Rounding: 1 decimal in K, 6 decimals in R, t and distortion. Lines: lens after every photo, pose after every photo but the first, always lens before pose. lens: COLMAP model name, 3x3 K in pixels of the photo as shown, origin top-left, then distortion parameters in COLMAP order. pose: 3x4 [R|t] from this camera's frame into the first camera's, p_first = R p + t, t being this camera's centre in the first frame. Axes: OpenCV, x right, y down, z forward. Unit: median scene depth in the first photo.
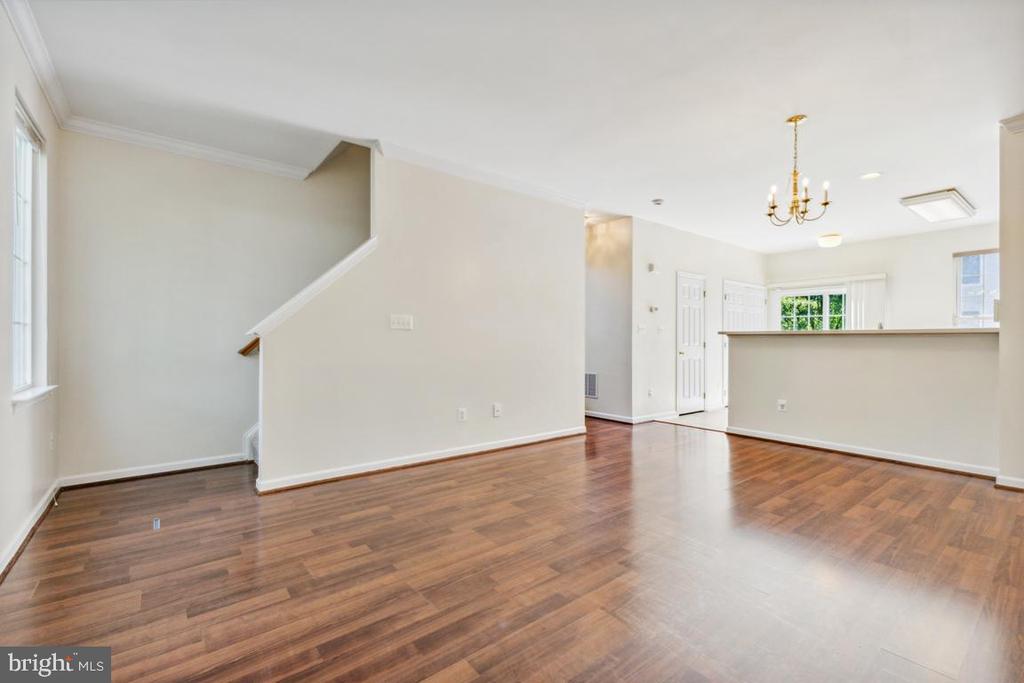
lens RADIAL K [[441.7, 0, 511.3], [0, 441.7, 337.8], [0, 0, 1]] dist [0.004270, 0.000233]
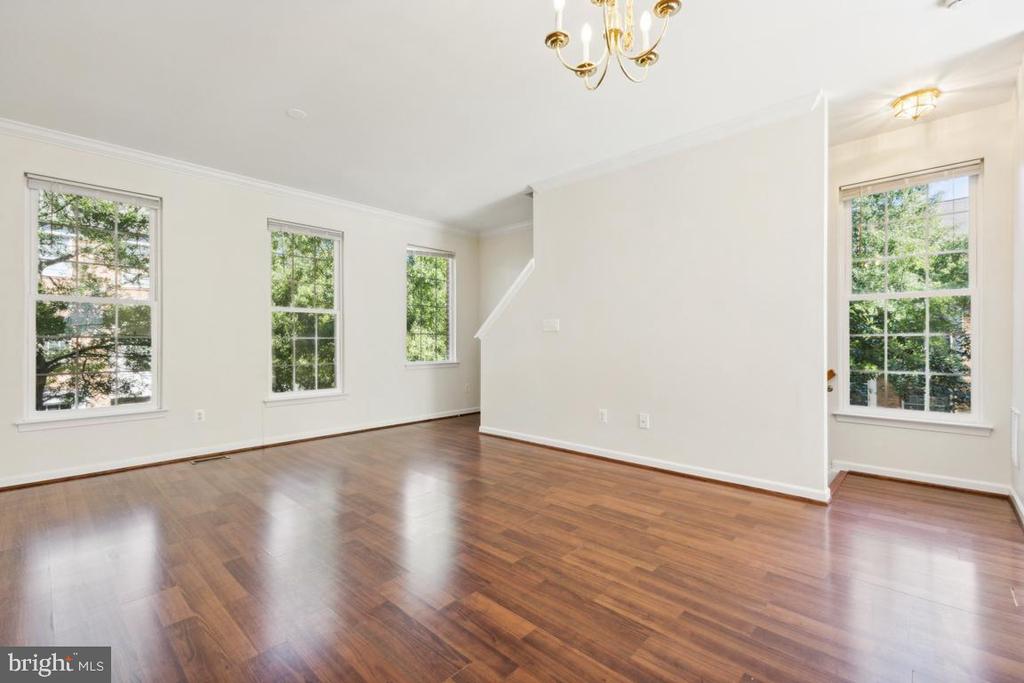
lens RADIAL K [[444.9, 0, 518.1], [0, 444.9, 338.2], [0, 0, 1]] dist [0.001808, 0.000111]
pose [[0.160055, -0.008817, -0.987069, 1.070348], [0.011092, 0.999913, -0.007133, 0.007830], [0.987046, -0.009807, 0.160139, 0.840462]]
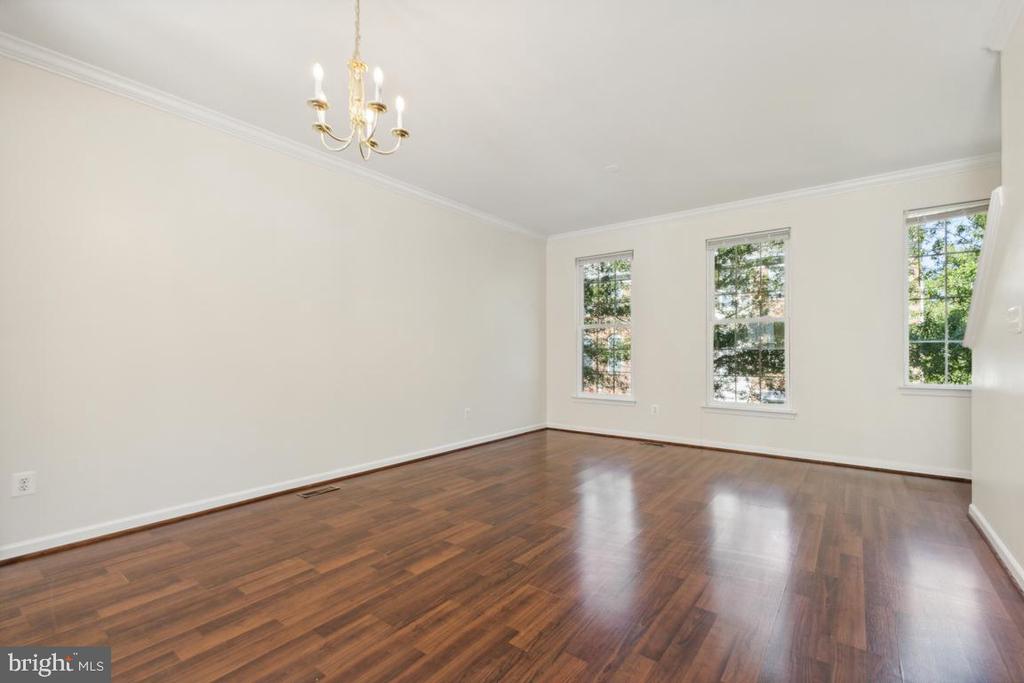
lens RADIAL K [[452.6, 0, 510.7], [0, 452.6, 346.8], [0, 0, 1]] dist [-0.000444, -0.000034]
pose [[-0.969648, -0.004849, -0.244457, 0.595931], [0.000235, 0.999784, -0.020761, 0.011845], [0.244505, -0.020188, -0.969438, 1.635688]]
